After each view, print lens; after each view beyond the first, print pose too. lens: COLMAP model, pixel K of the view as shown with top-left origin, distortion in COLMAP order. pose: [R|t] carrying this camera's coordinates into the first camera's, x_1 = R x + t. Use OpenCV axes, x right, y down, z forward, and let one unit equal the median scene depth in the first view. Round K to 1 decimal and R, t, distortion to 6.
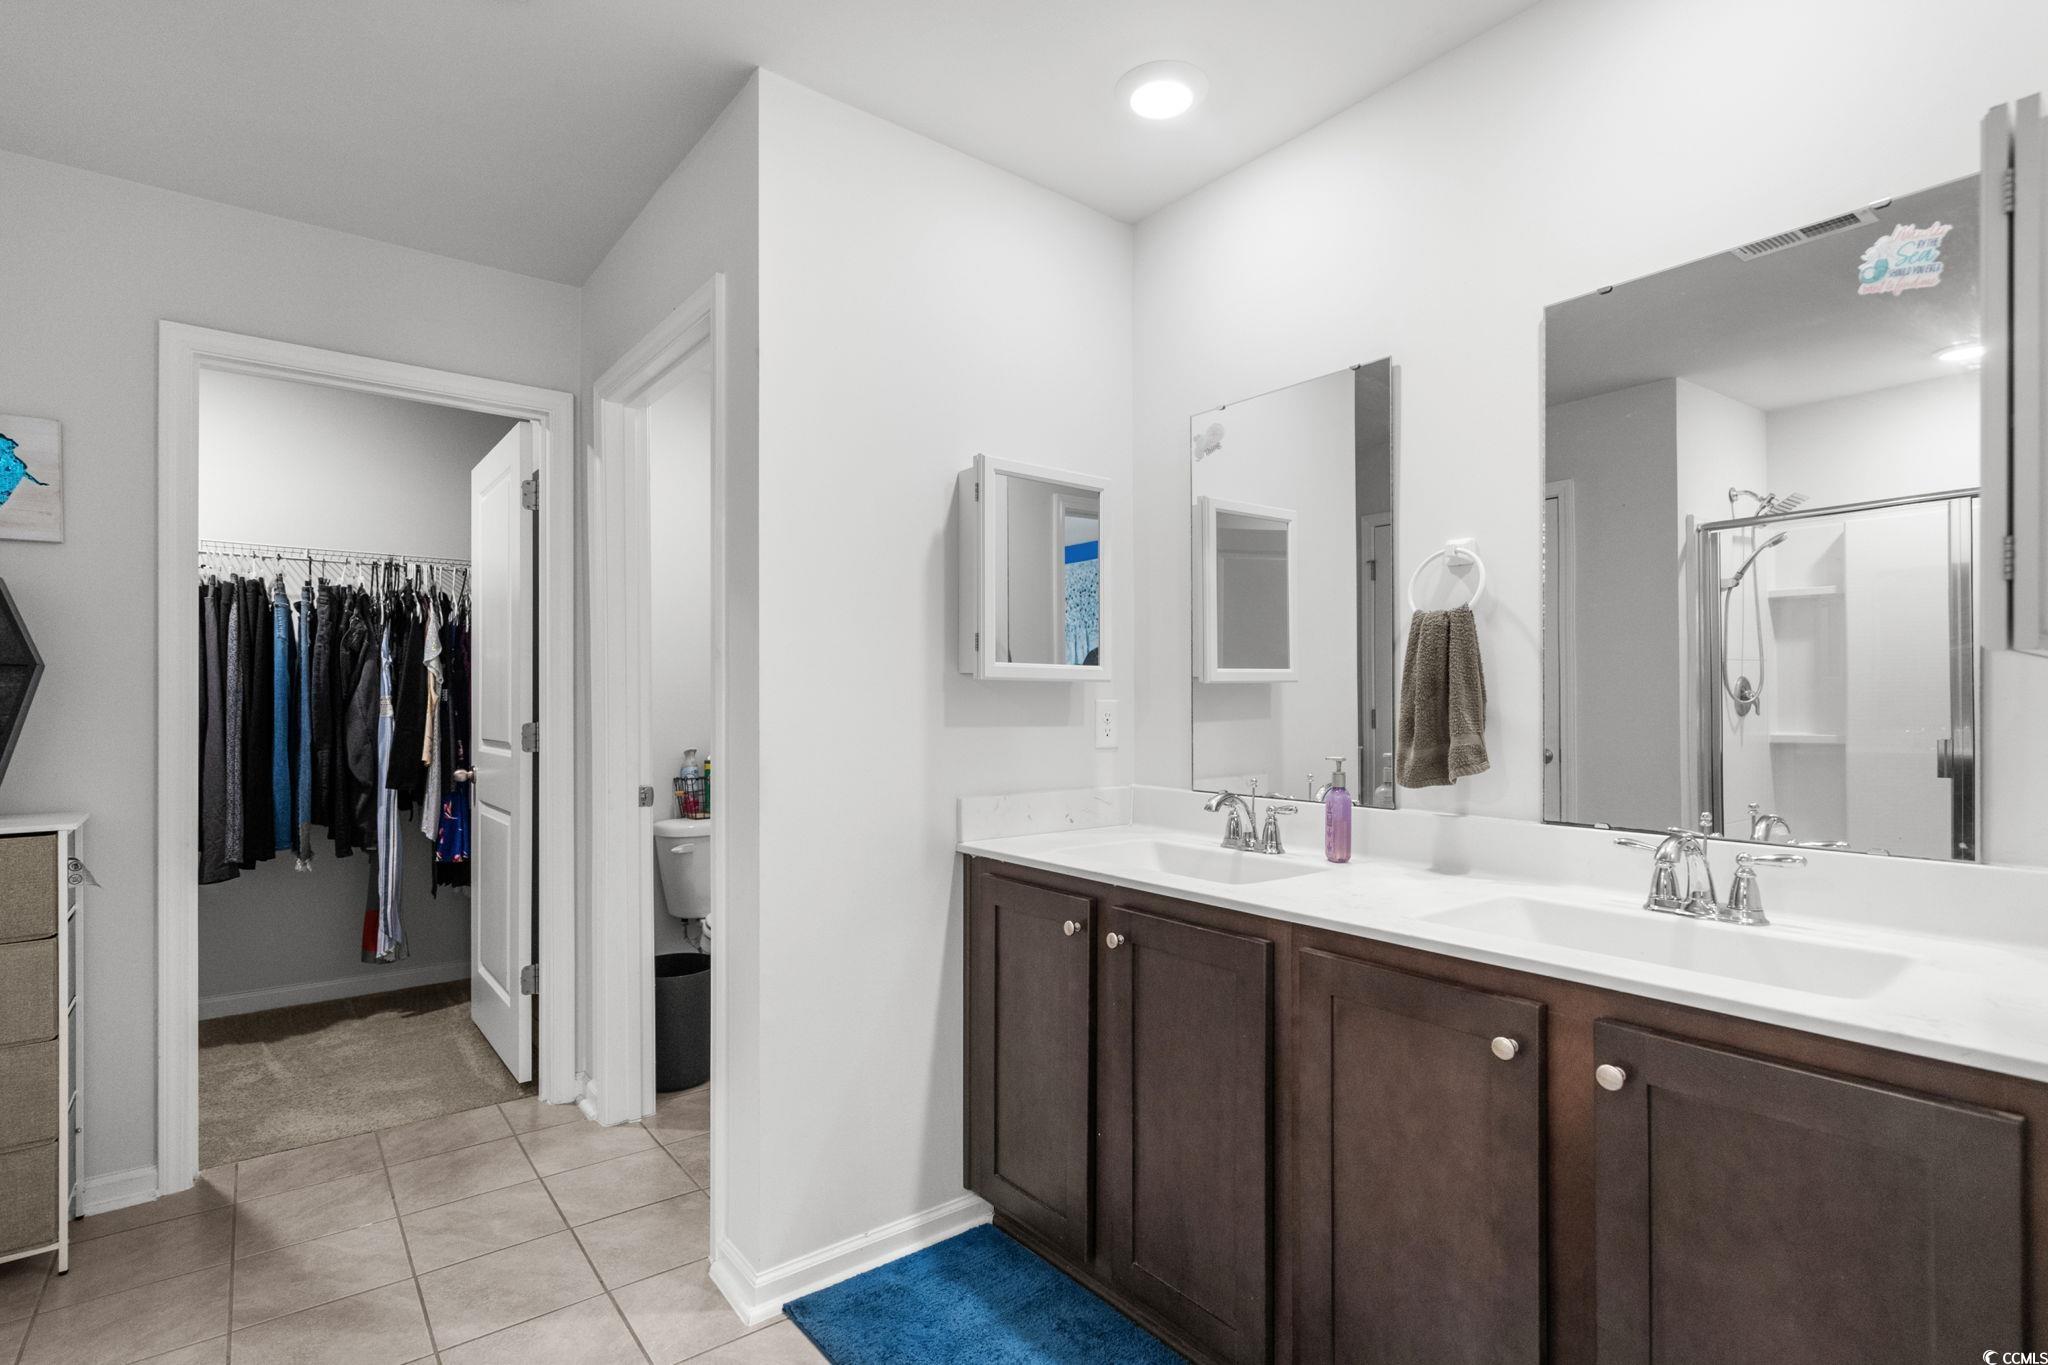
lens RADIAL K [[988.3, 0, 1041.8], [0, 988.3, 695.1], [0, 0, 1]] dist [0.015481, 0.000437]
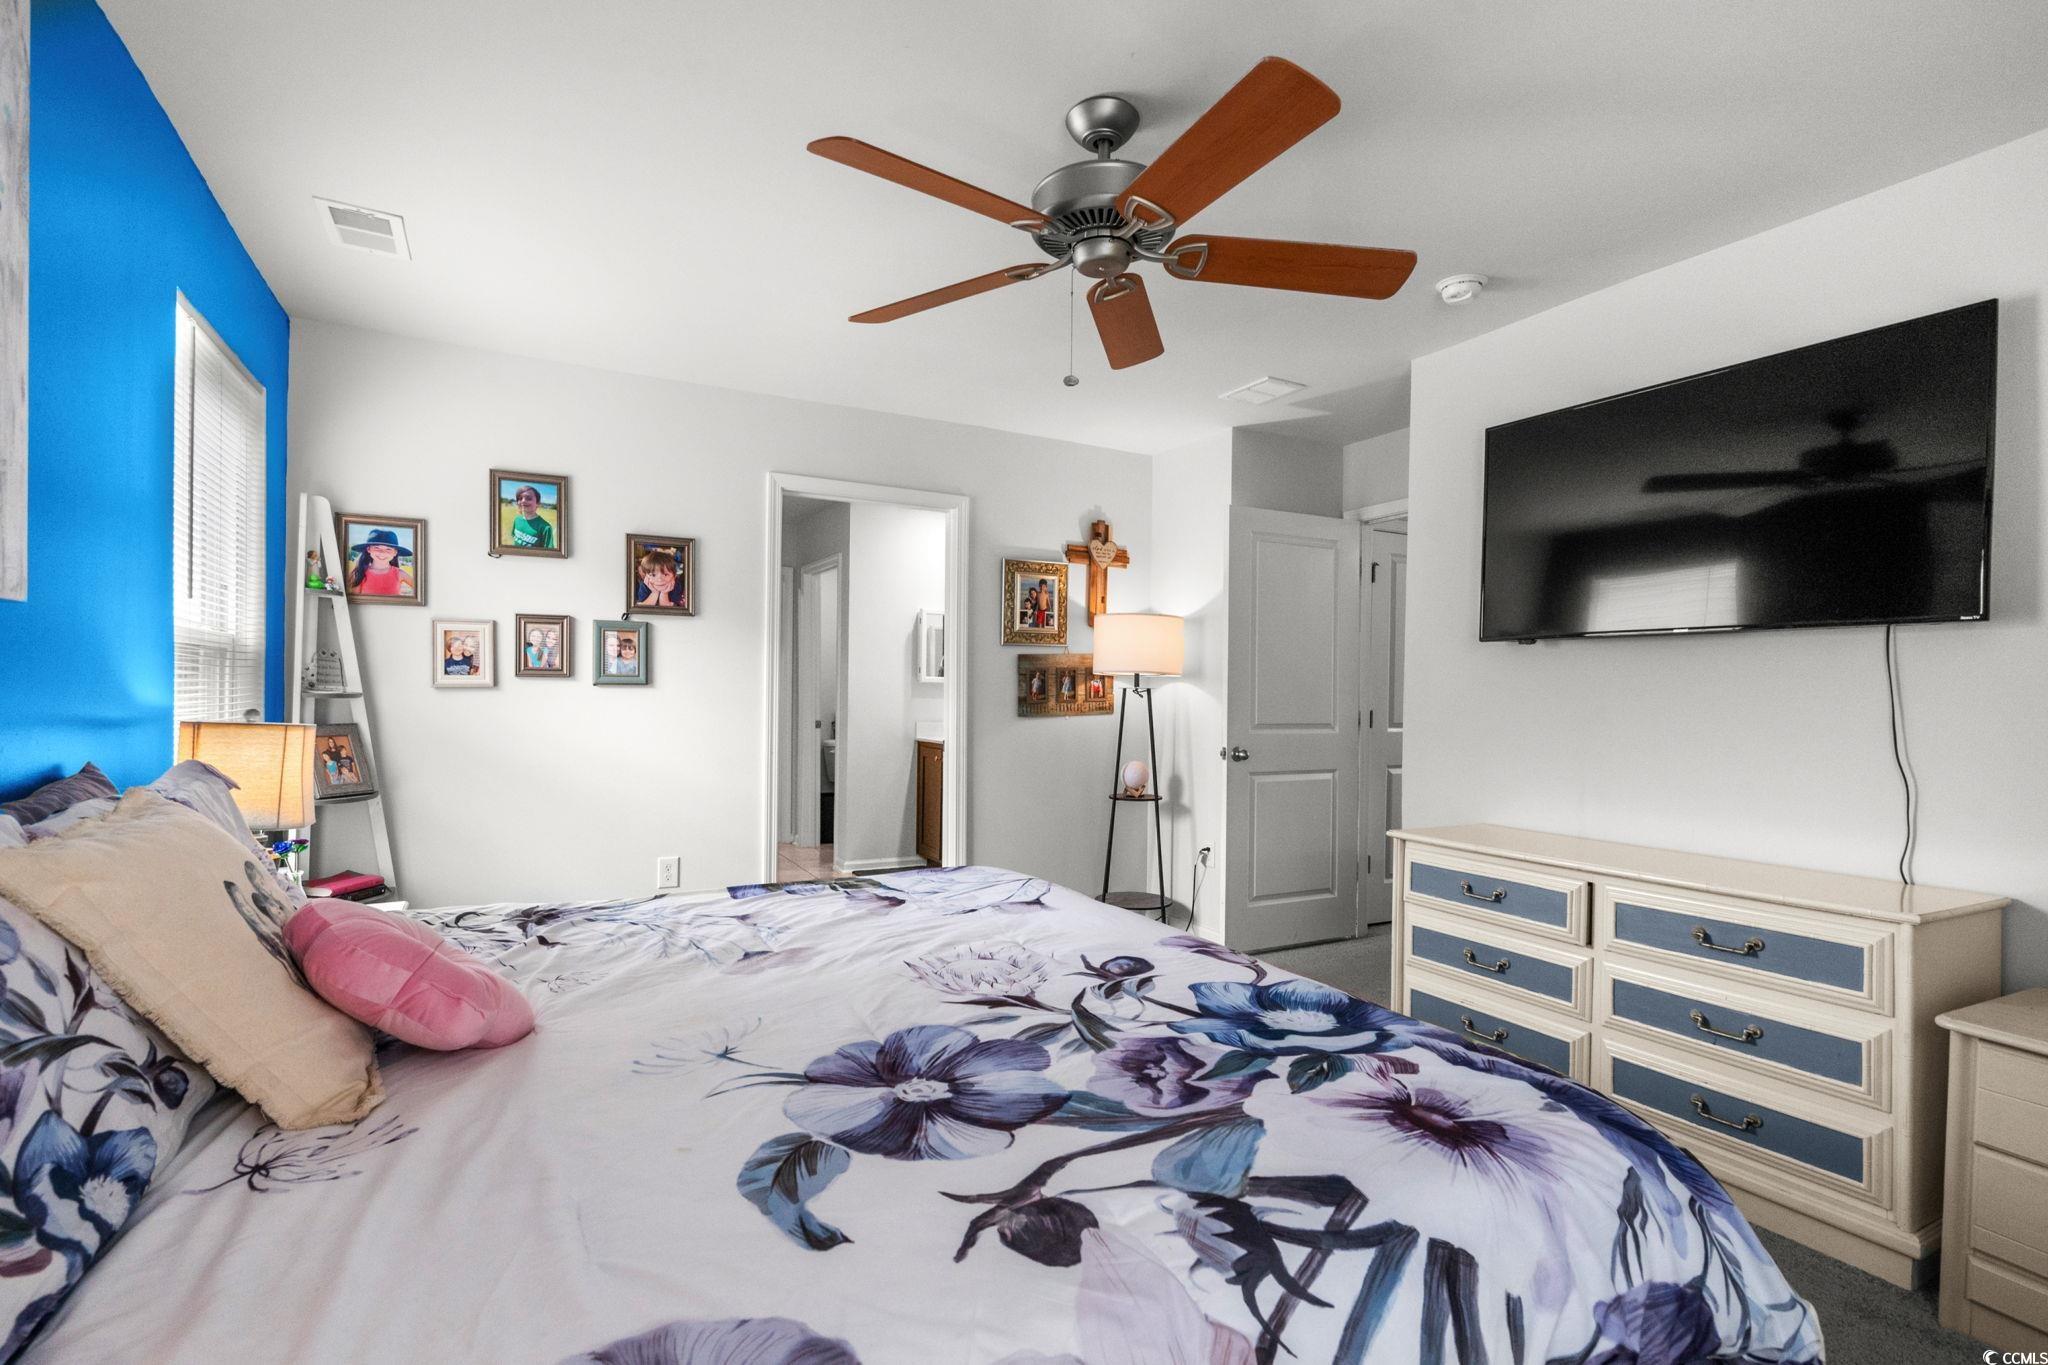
lens RADIAL K [[988.3, 0, 1041.8], [0, 988.3, 695.1], [0, 0, 1]] dist [0.015481, 0.000437]
pose [[0.988479, 0.027104, -0.148912, 0.697965], [-0.026544, 0.999631, 0.005753, -0.004234], [0.149012, -0.001734, 0.988834, -1.807037]]
